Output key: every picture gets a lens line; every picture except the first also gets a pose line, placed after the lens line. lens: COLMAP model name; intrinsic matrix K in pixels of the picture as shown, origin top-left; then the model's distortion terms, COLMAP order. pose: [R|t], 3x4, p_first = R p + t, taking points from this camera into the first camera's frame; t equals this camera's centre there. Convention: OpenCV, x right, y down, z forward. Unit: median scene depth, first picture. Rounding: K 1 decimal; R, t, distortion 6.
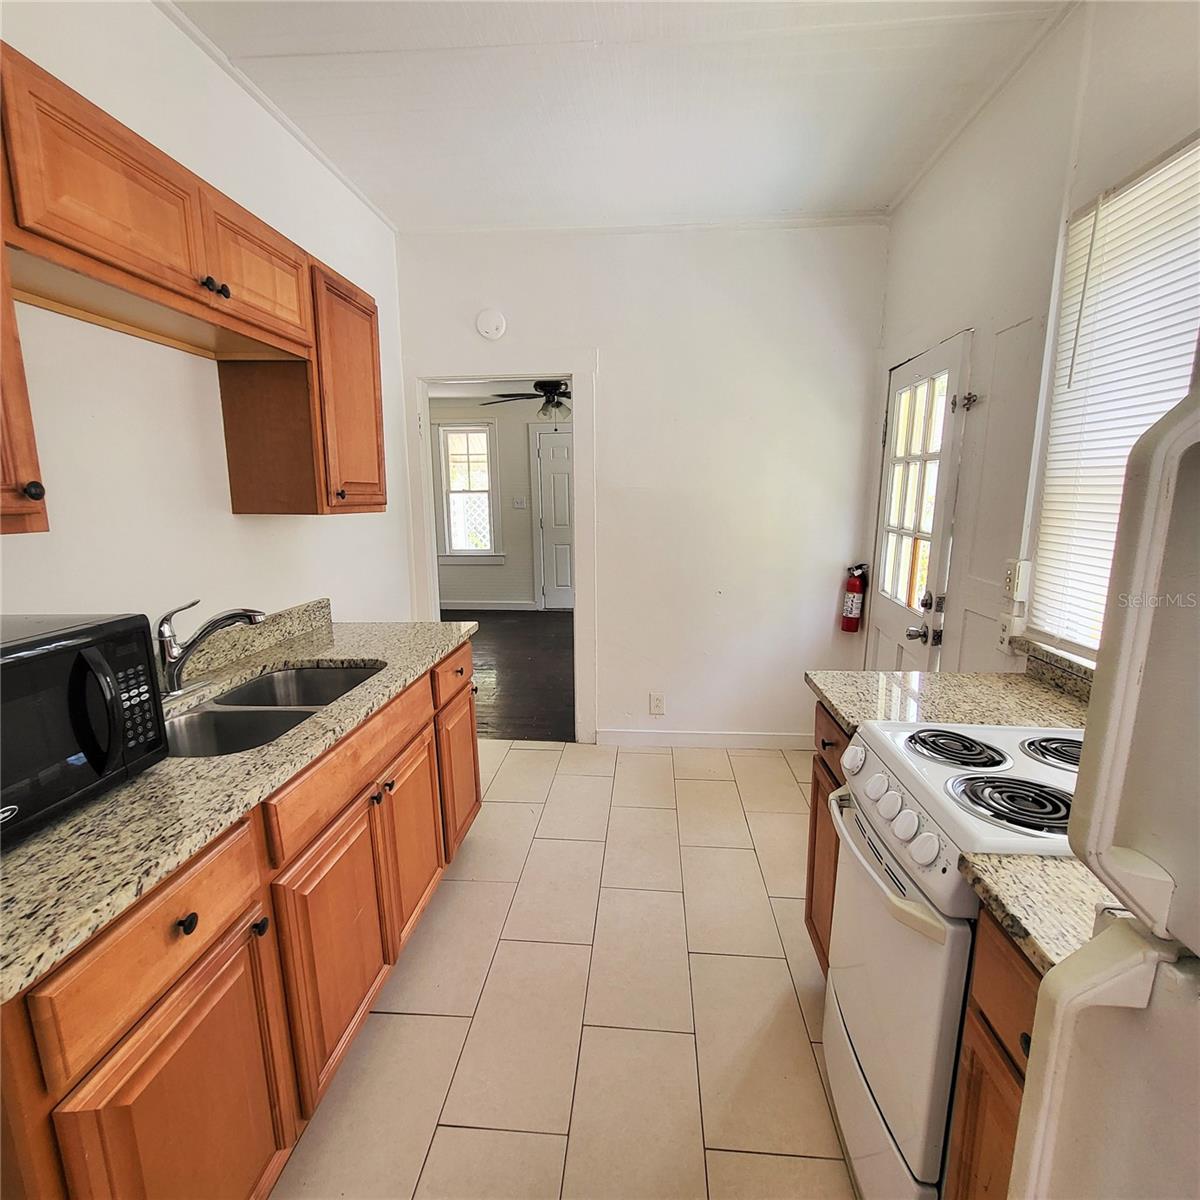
lens RADIAL K [[632.9, 0, 598.8], [0, 632.9, 621.2], [0, 0, 1]] dist [0.002171, -0.000749]
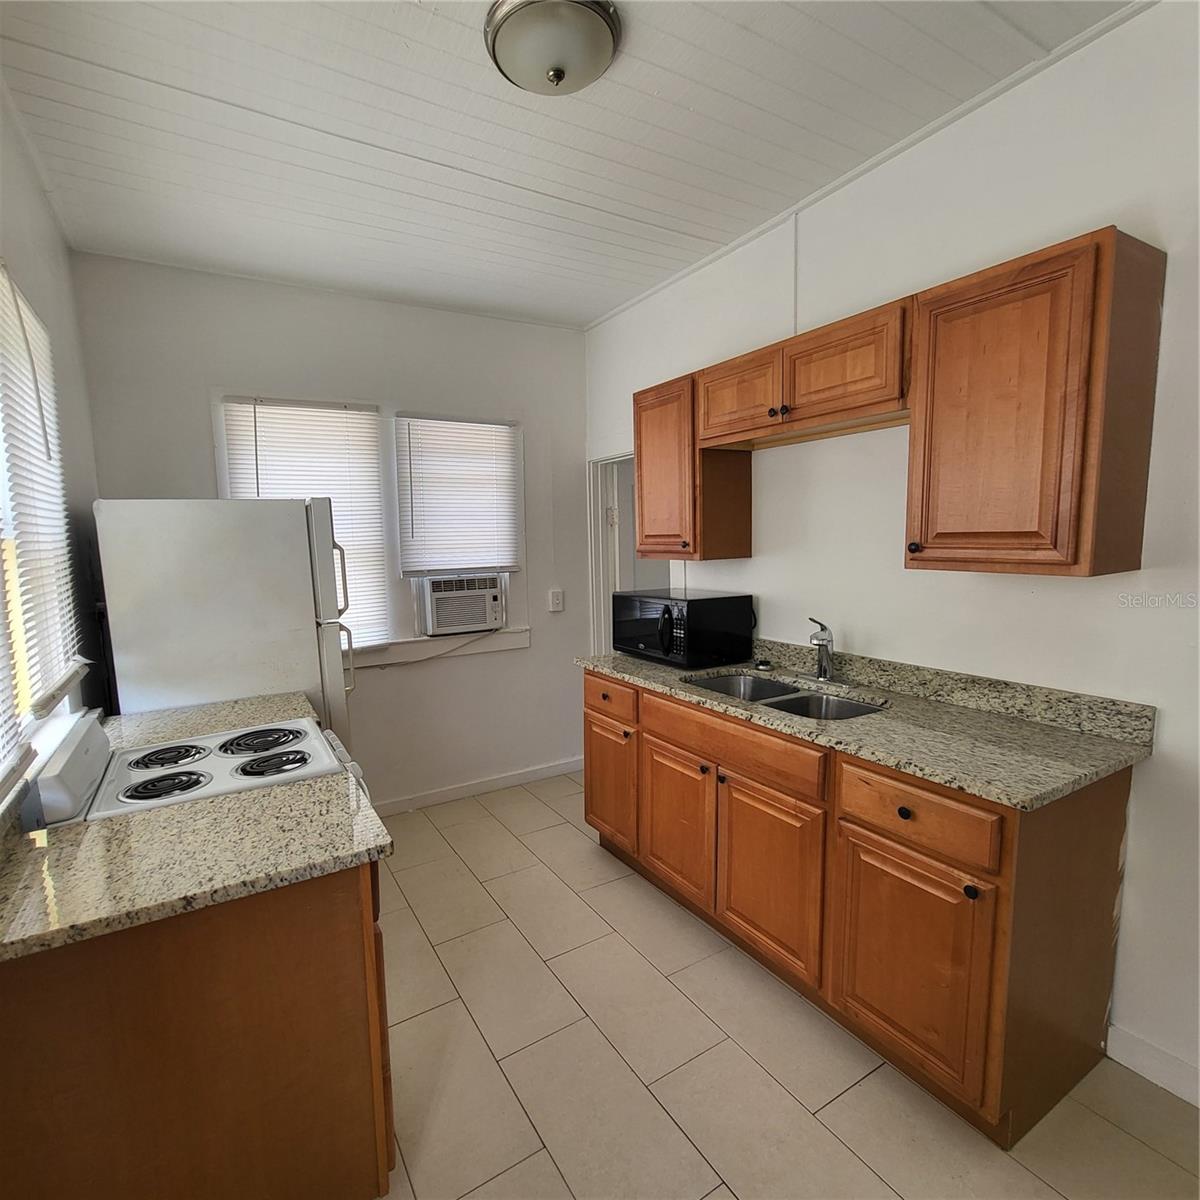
lens RADIAL K [[632.9, 0, 598.8], [0, 632.9, 621.2], [0, 0, 1]] dist [0.002171, -0.000749]
pose [[-0.805172, 0.104816, -0.583705, 0.524161], [-0.090273, 0.951125, 0.295318, -0.358191], [0.586130, 0.290474, -0.756357, 1.589631]]
